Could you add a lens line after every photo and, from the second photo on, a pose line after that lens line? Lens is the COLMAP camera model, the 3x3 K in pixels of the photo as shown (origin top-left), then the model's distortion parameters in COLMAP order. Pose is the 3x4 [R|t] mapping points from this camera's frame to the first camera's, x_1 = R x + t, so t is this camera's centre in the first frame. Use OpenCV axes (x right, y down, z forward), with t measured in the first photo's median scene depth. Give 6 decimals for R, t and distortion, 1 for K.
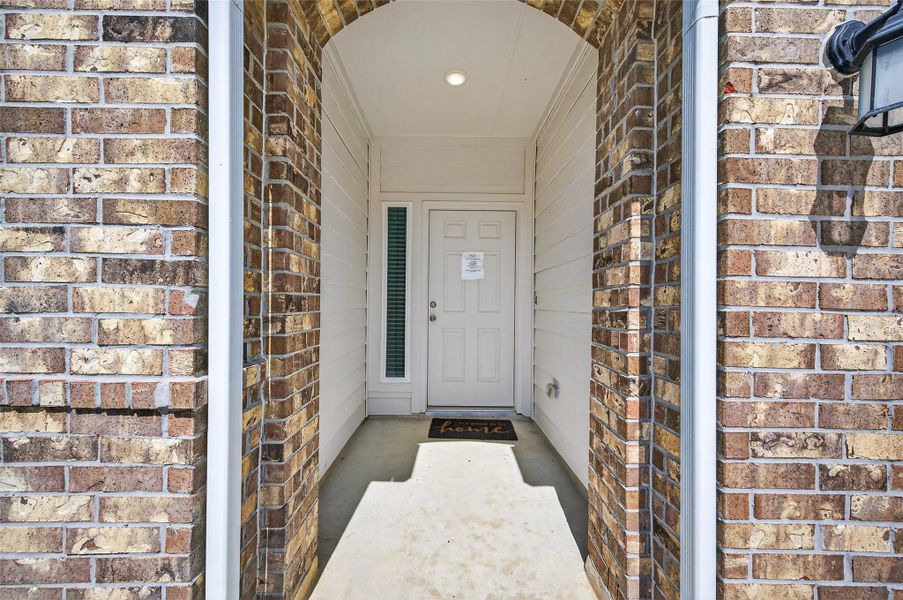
lens RADIAL K [[352.0, 0, 449.4], [0, 352.0, 301.7], [0, 0, 1]] dist [0.007316, -0.000071]
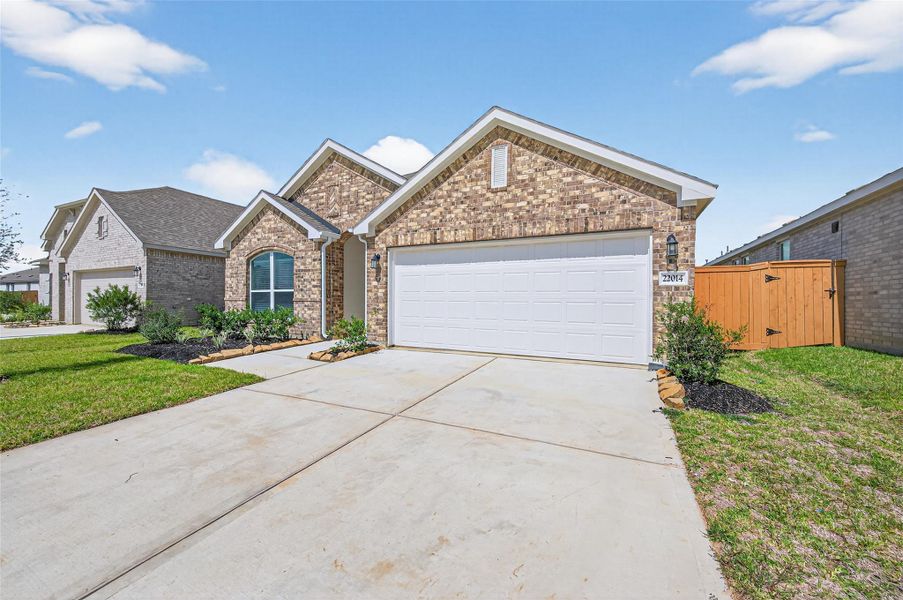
lens RADIAL K [[352.0, 0, 448.7], [0, 352.0, 299.1], [0, 0, 1]] dist [0.007316, -0.000071]
pose [[0.892343, -0.010993, -0.451224, 6.239379], [0.008677, 0.999936, -0.007202, 0.338421], [0.451274, 0.002511, 0.892382, -5.533442]]
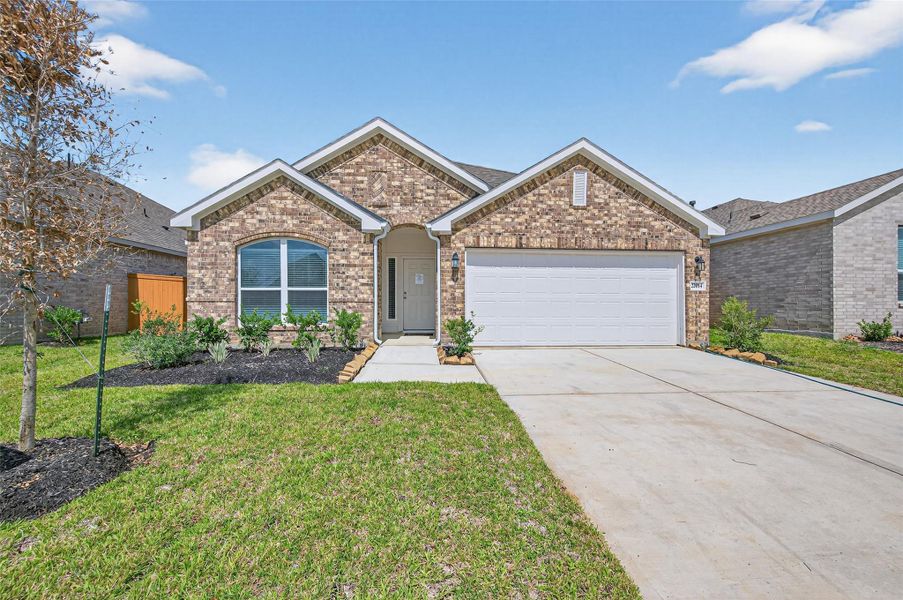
lens RADIAL K [[352.0, 0, 449.6], [0, 352.0, 299.7], [0, 0, 1]] dist [0.007316, -0.000071]
pose [[0.997655, -0.010723, 0.067602, 0.441632], [0.011112, 0.999924, -0.005382, 0.311178], [-0.067539, 0.006121, 0.997698, -6.906140]]
